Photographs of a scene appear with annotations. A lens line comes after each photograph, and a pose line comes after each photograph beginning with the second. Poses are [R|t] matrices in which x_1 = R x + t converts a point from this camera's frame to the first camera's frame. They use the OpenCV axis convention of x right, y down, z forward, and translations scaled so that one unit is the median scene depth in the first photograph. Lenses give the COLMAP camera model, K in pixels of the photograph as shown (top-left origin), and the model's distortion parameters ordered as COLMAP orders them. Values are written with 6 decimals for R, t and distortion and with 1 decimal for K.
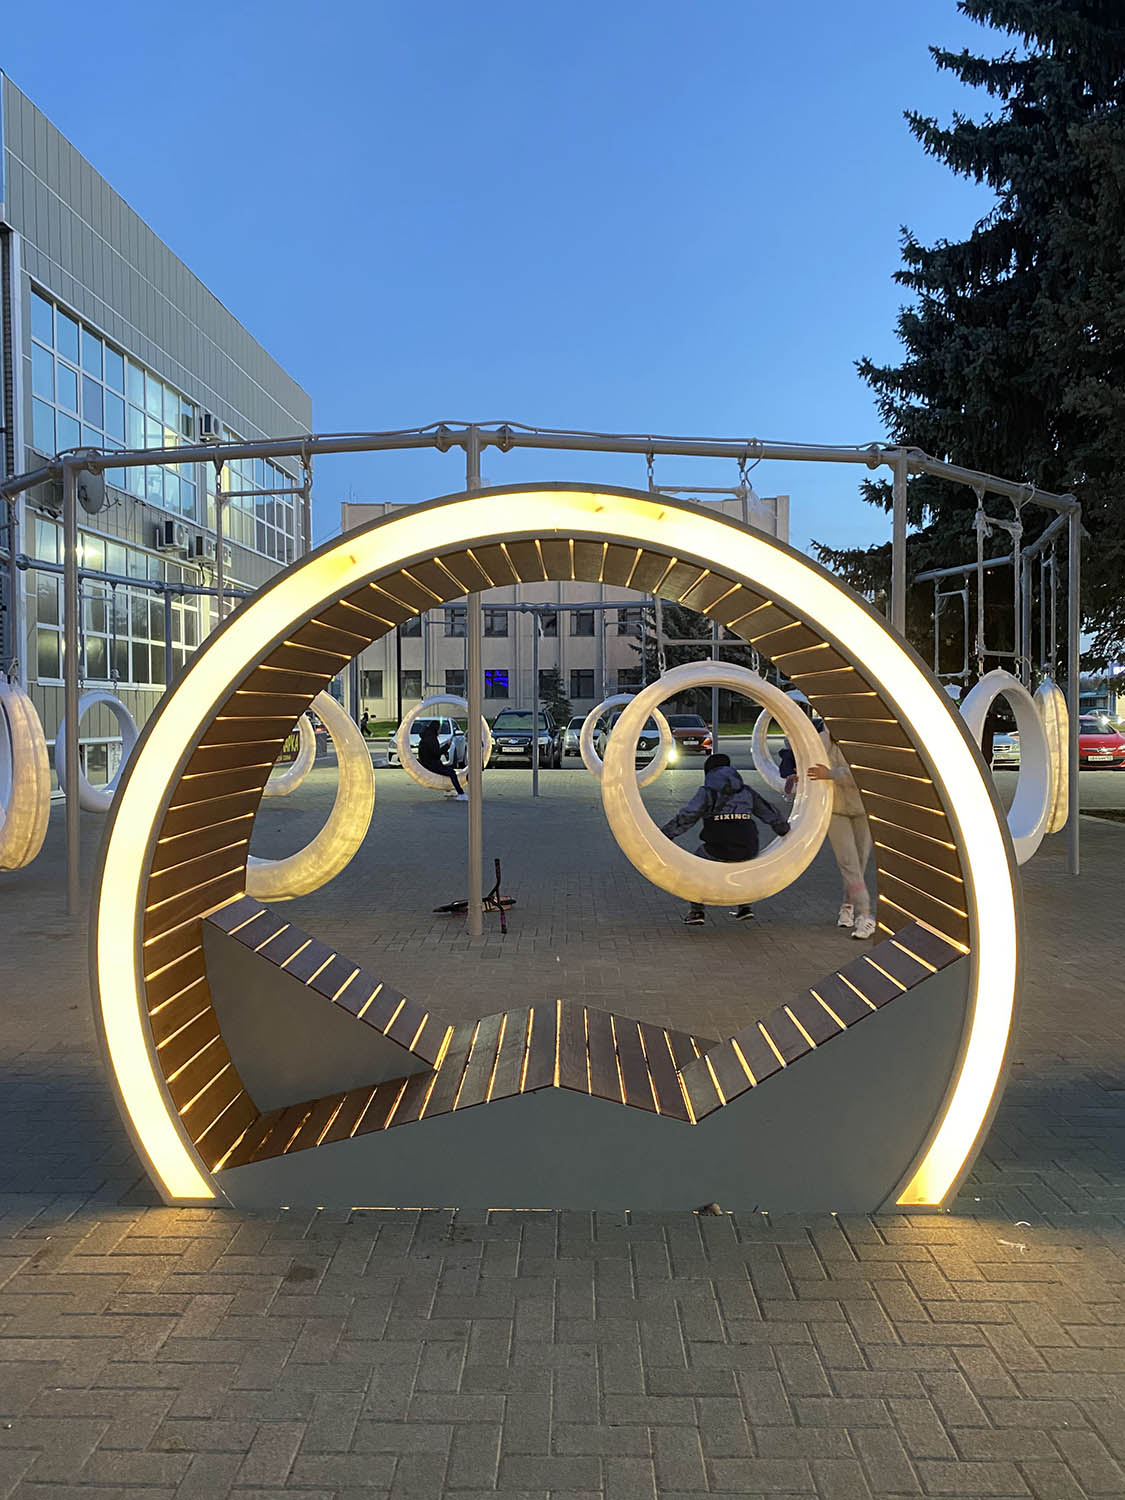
lens RADIAL K [[1138.6, 0, 561.2], [0, 1138.6, 746.4], [0, 0, 1]] dist [0.009571, -0.002609]
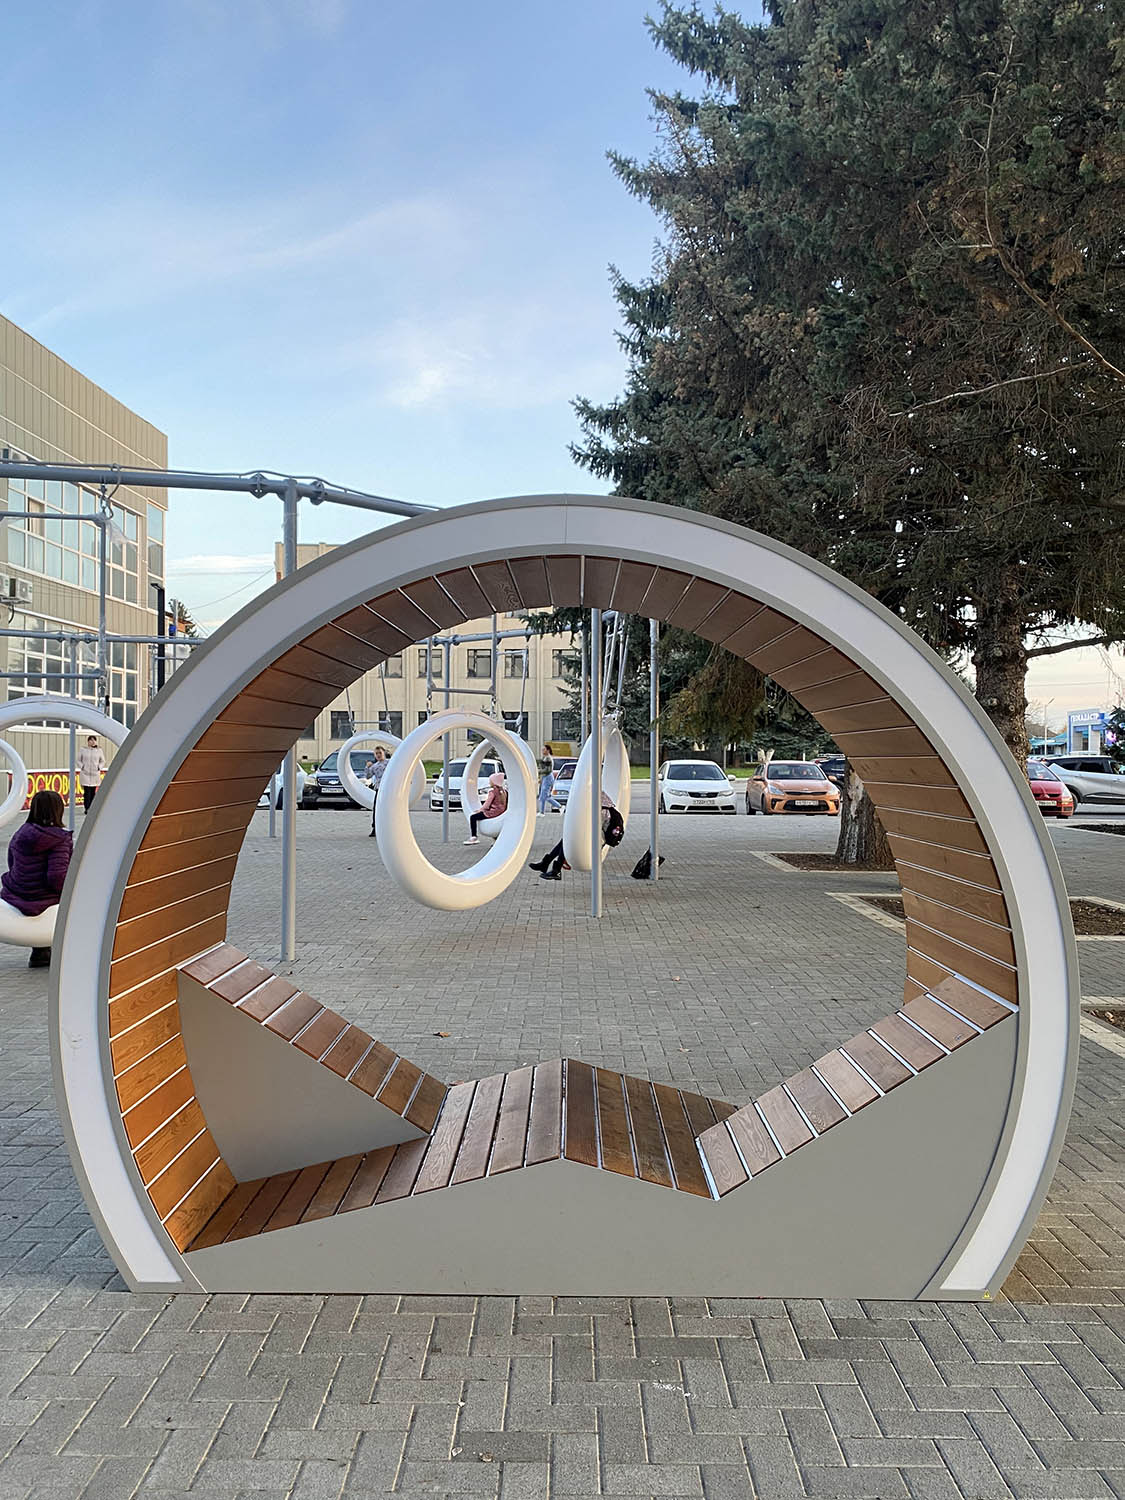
lens RADIAL K [[1138.6, 0, 572.4], [0, 1138.6, 752.1], [0, 0, 1]] dist [0.009571, -0.002609]
pose [[0.999980, 0.004152, 0.004772, 0.560590], [-0.004004, 0.999523, -0.030633, -0.010833], [-0.004897, 0.030614, 0.999519, 0.056667]]
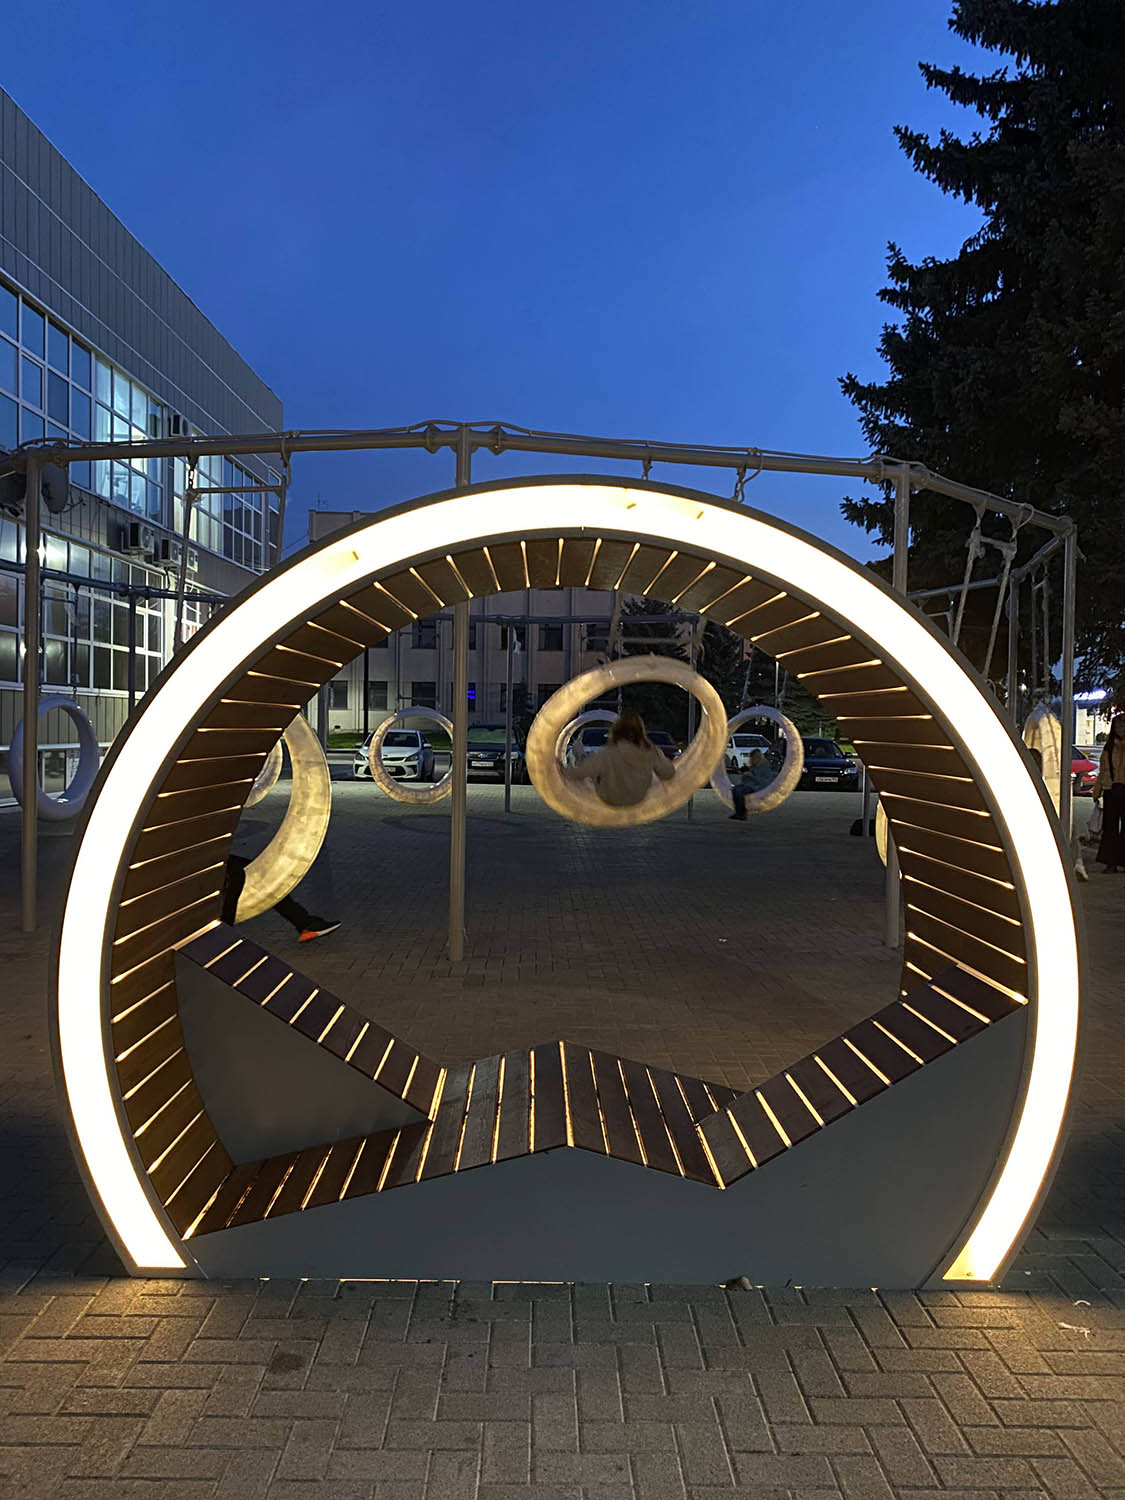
lens RADIAL K [[1138.6, 0, 558.1], [0, 1138.6, 755.7], [0, 0, 1]] dist [0.009571, -0.002609]
pose [[0.999377, 0.018550, 0.030012, -0.022039], [-0.018409, 0.999818, -0.004968, -0.002420], [-0.030099, 0.004413, 0.999537, 0.045957]]
